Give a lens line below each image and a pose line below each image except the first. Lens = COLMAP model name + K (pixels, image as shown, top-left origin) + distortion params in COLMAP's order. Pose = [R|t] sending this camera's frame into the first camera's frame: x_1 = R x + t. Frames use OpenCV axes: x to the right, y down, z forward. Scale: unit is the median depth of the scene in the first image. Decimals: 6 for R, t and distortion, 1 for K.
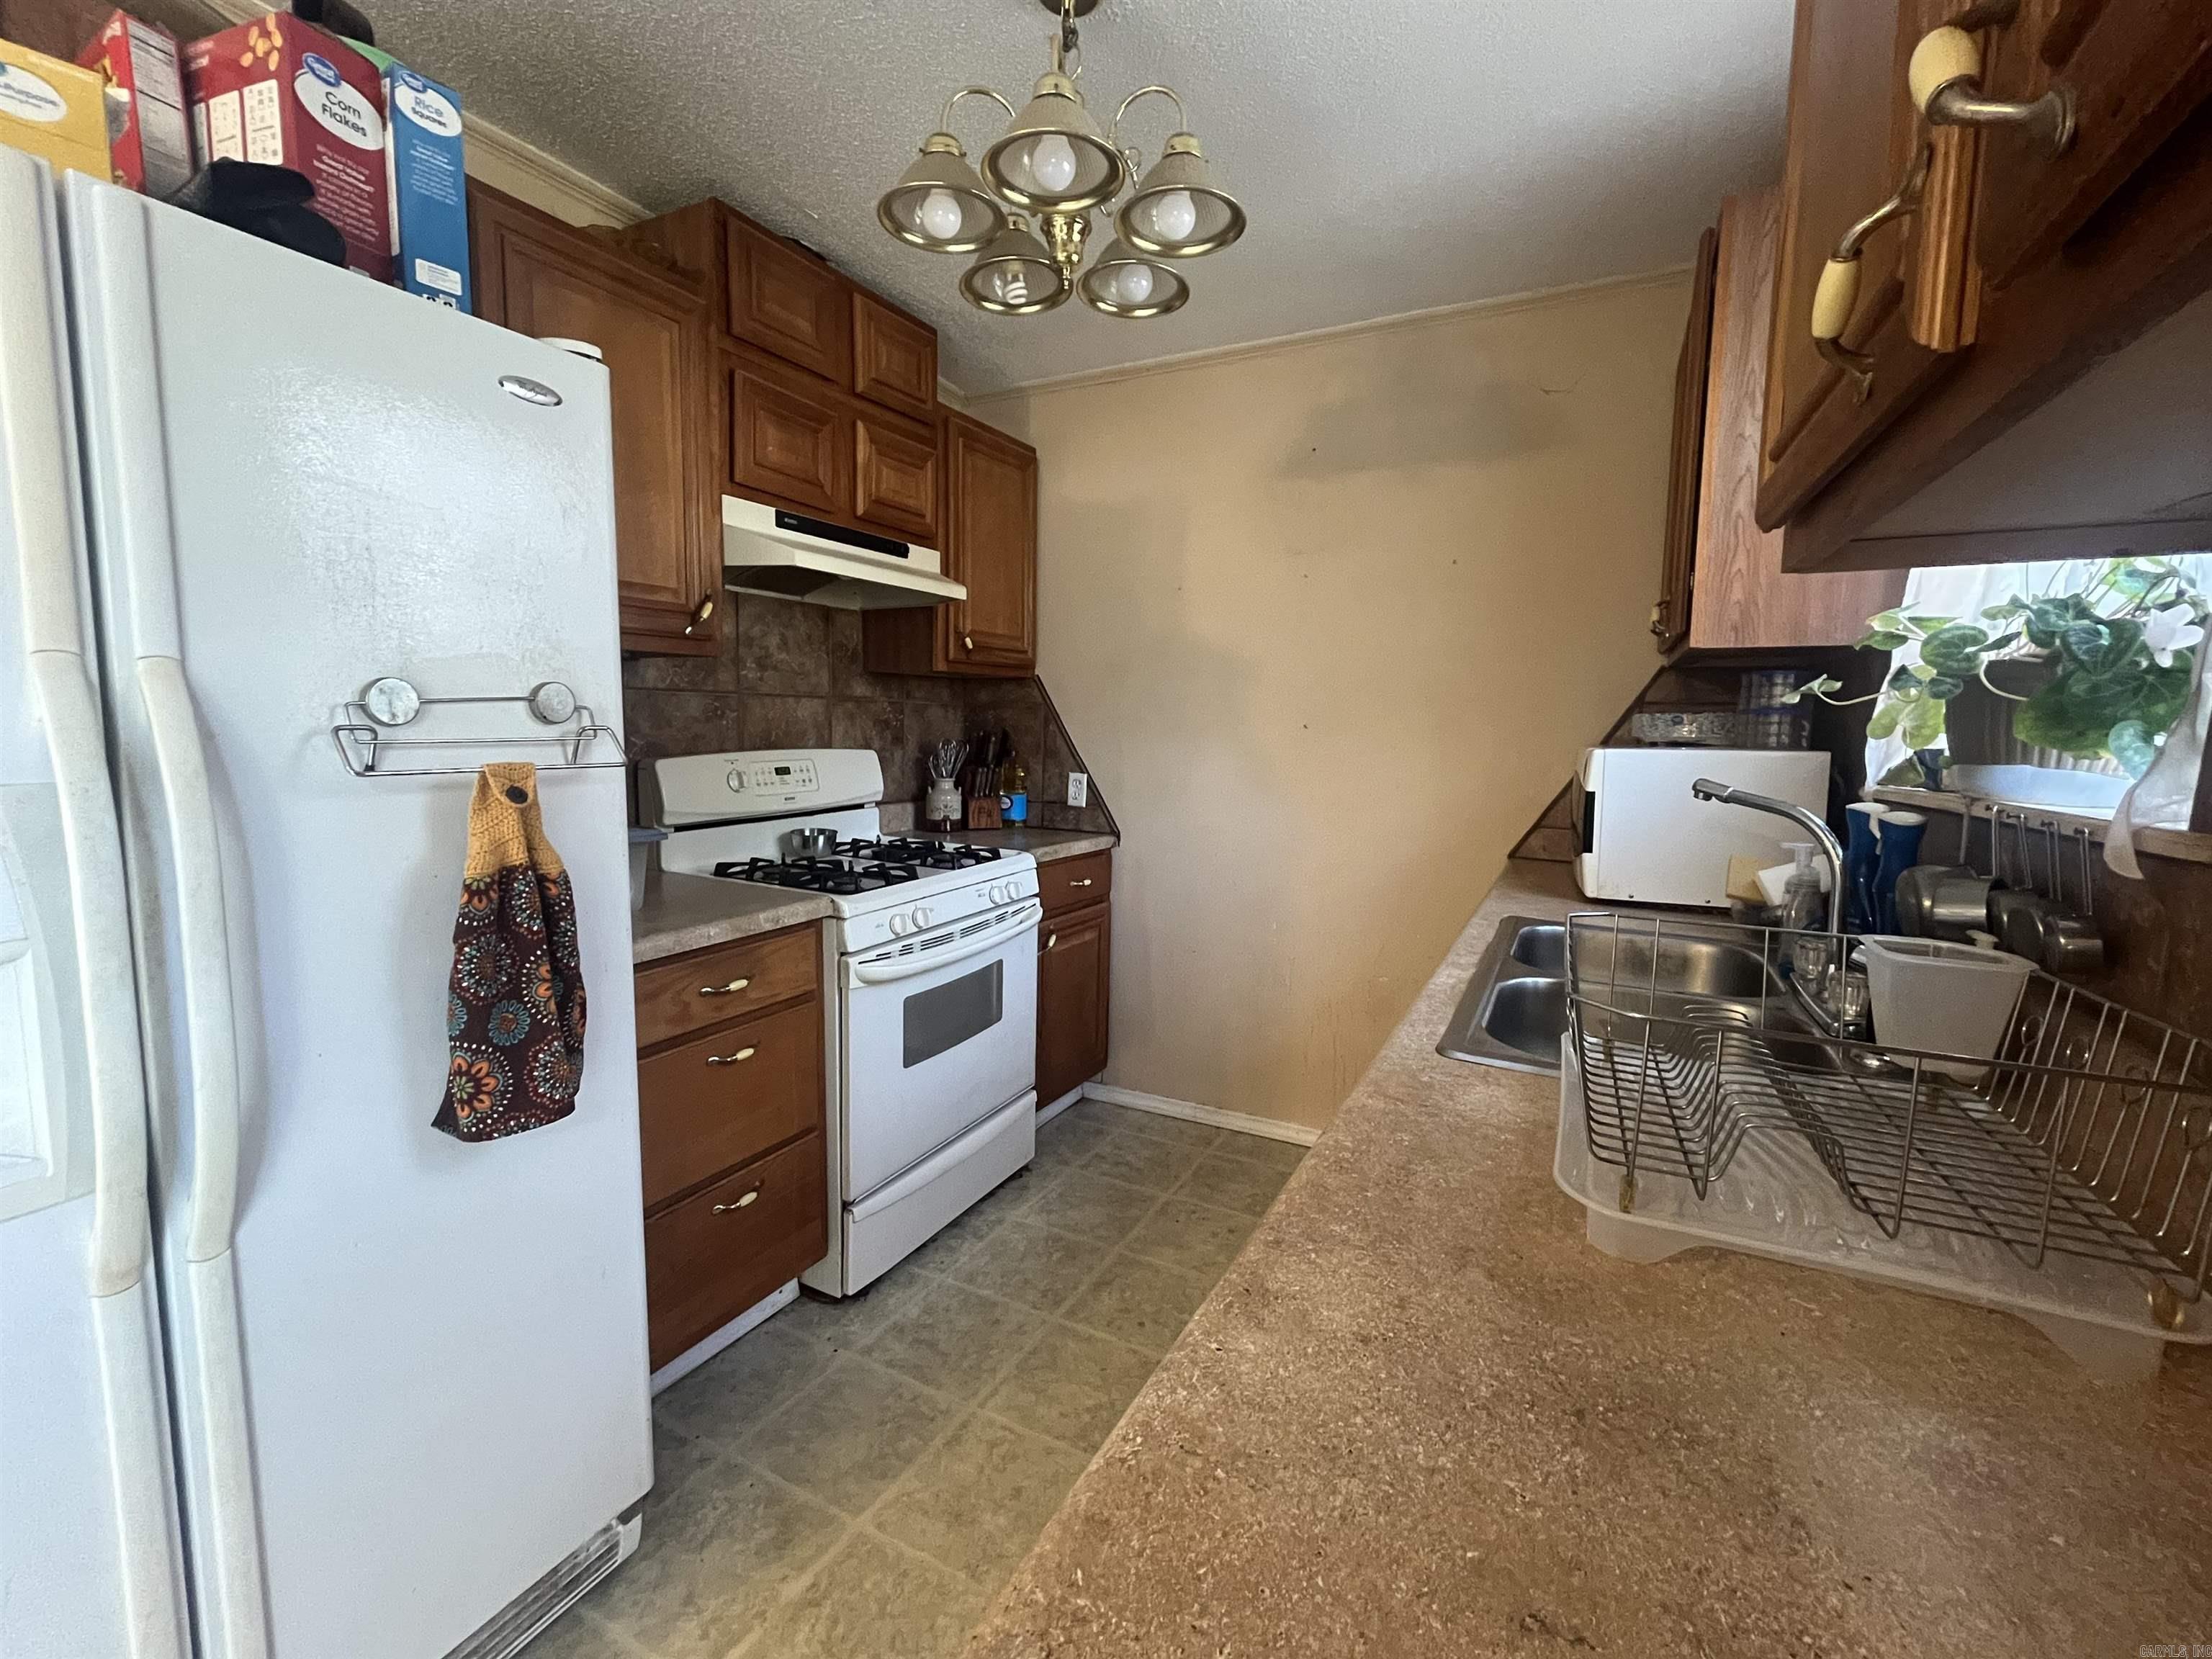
lens RADIAL K [[932.4, 0, 1109.8], [0, 932.4, 814.1], [0, 0, 1]] dist [-0.002104, -0.000373]
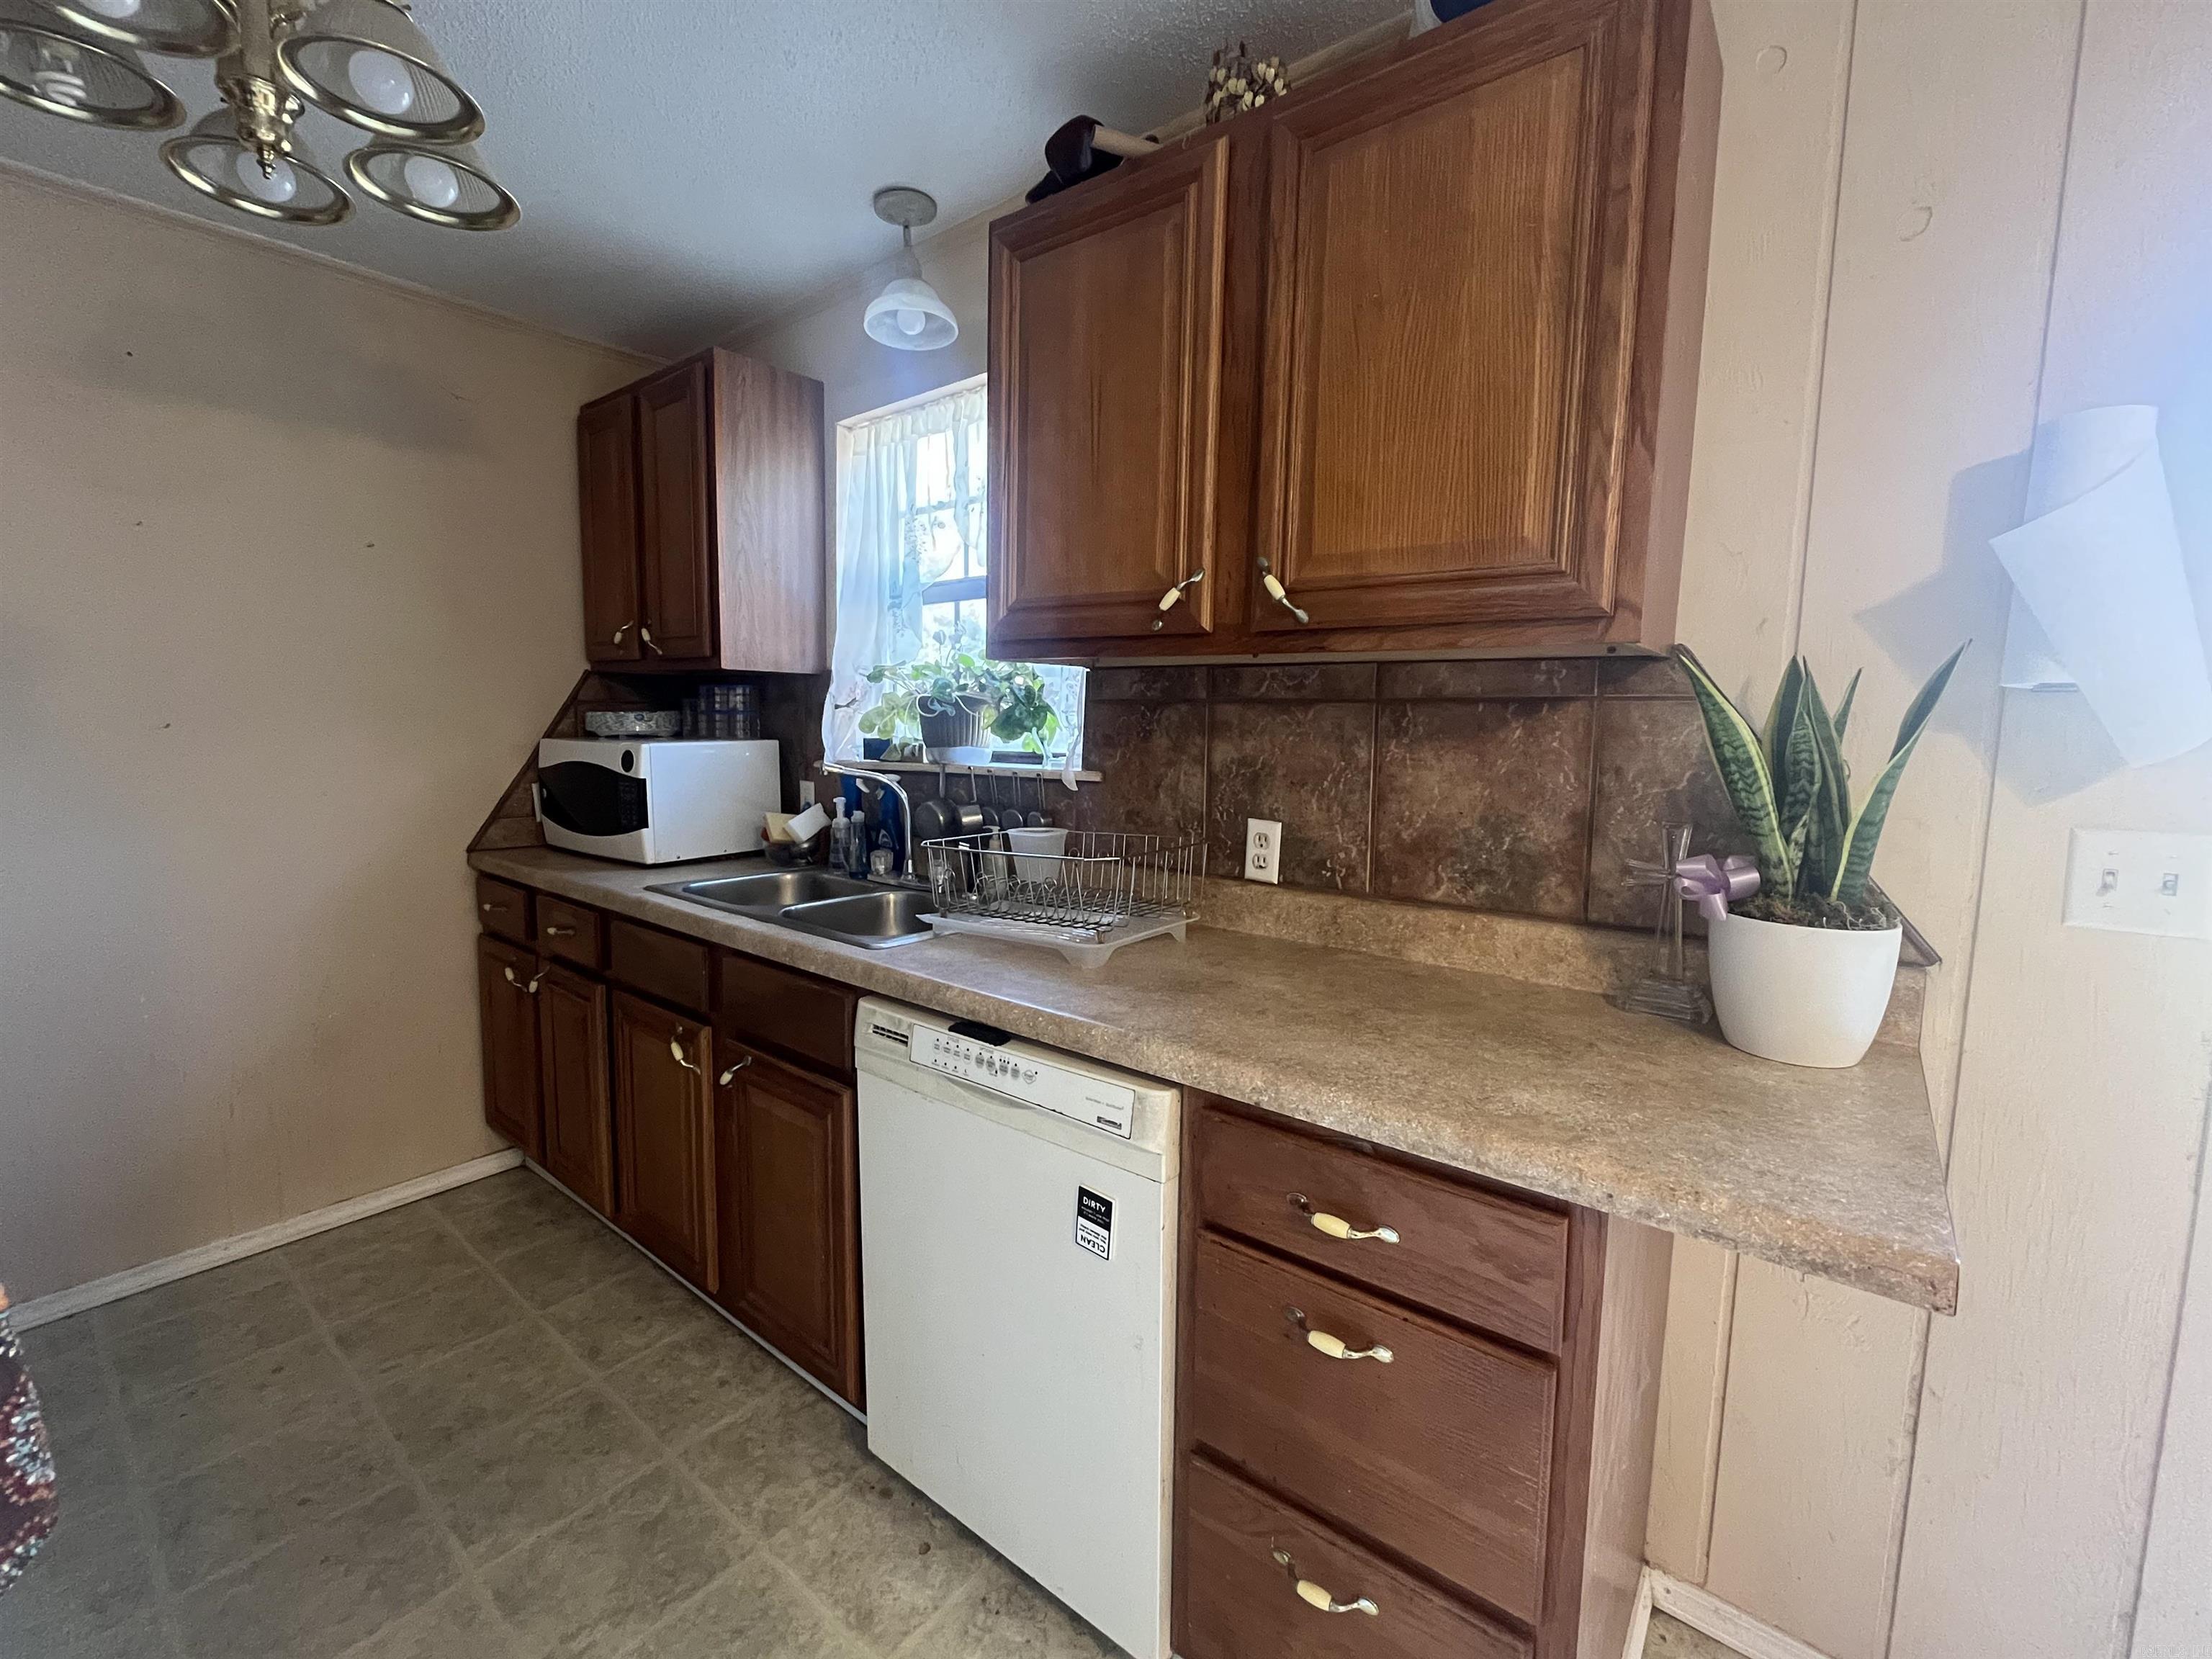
lens RADIAL K [[932.4, 0, 1098.9], [0, 932.4, 813.1], [0, 0, 1]] dist [-0.002104, -0.000373]
pose [[0.195931, -0.111599, 0.974247, -0.546256], [0.086345, 0.991608, 0.096223, -0.043426], [-0.976809, 0.065269, 0.203923, 0.156982]]
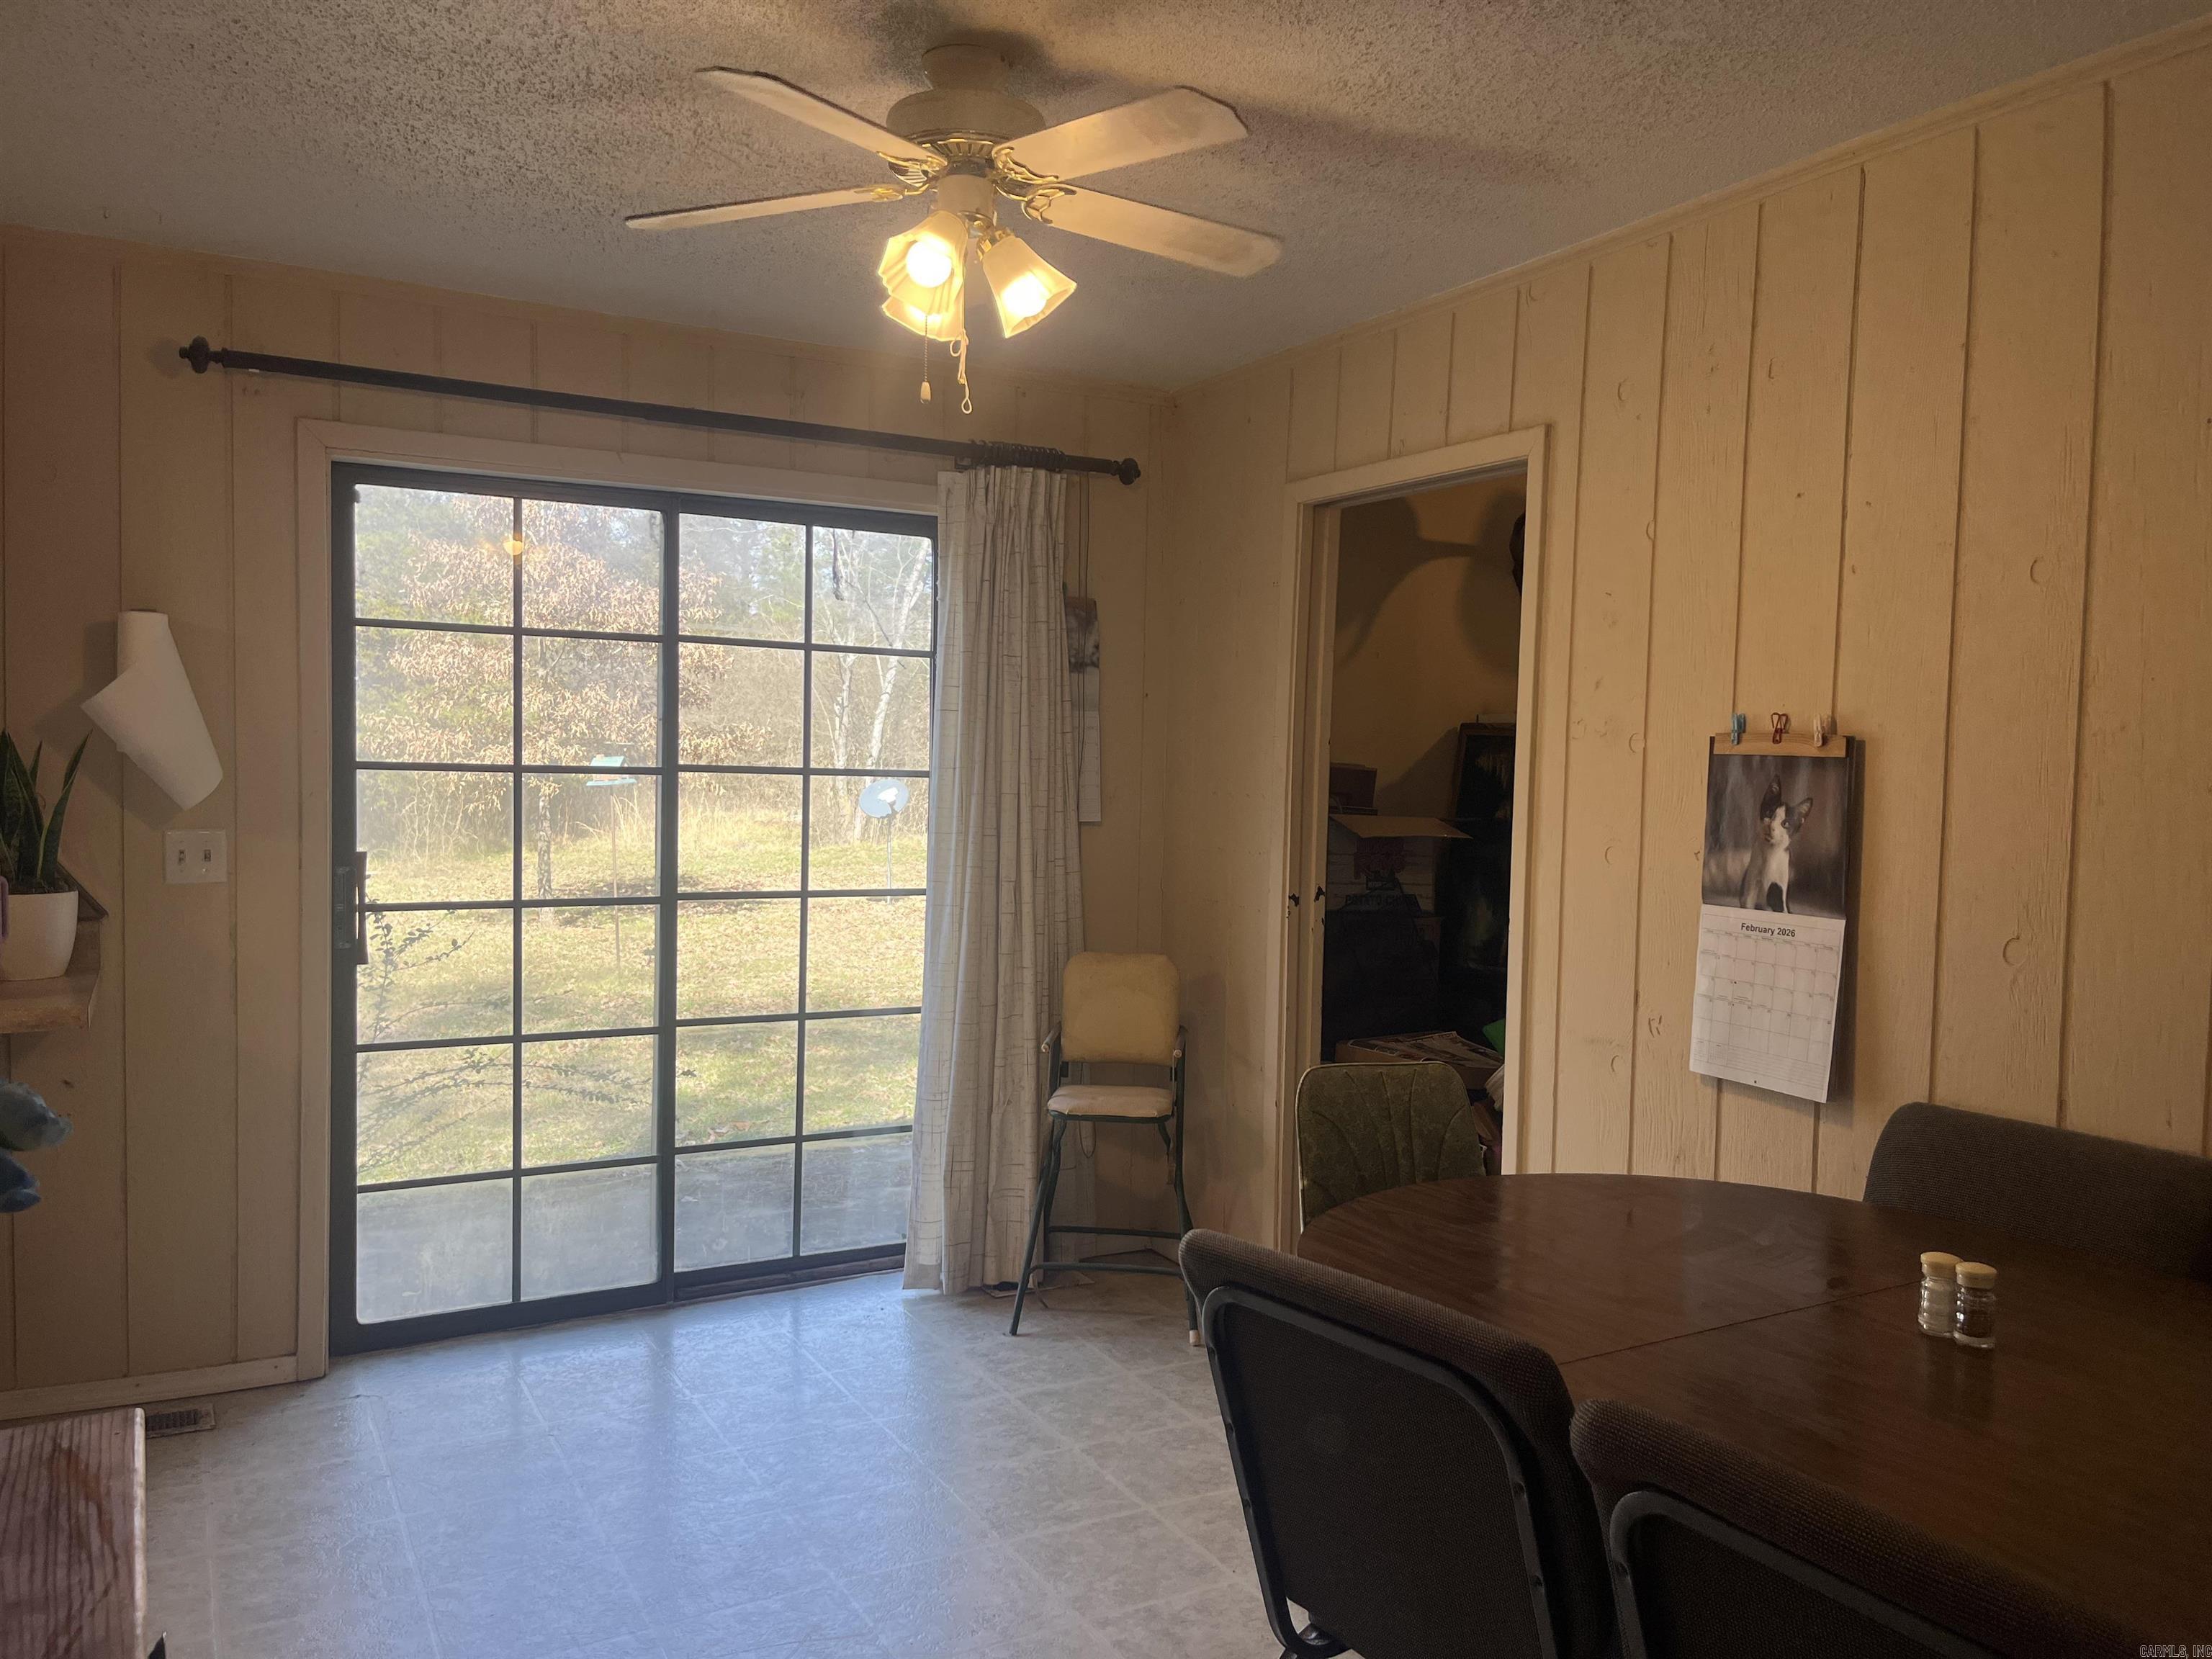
lens RADIAL K [[1690.5, 0, 1119.5], [0, 1690.5, 850.4], [0, 0, 1]] dist [0.069707, -0.080450]
pose [[-0.842050, -0.058350, 0.536234, -1.750467], [0.026032, 0.988577, 0.148449, -0.154990], [-0.538771, 0.138960, -0.830913, 0.683922]]
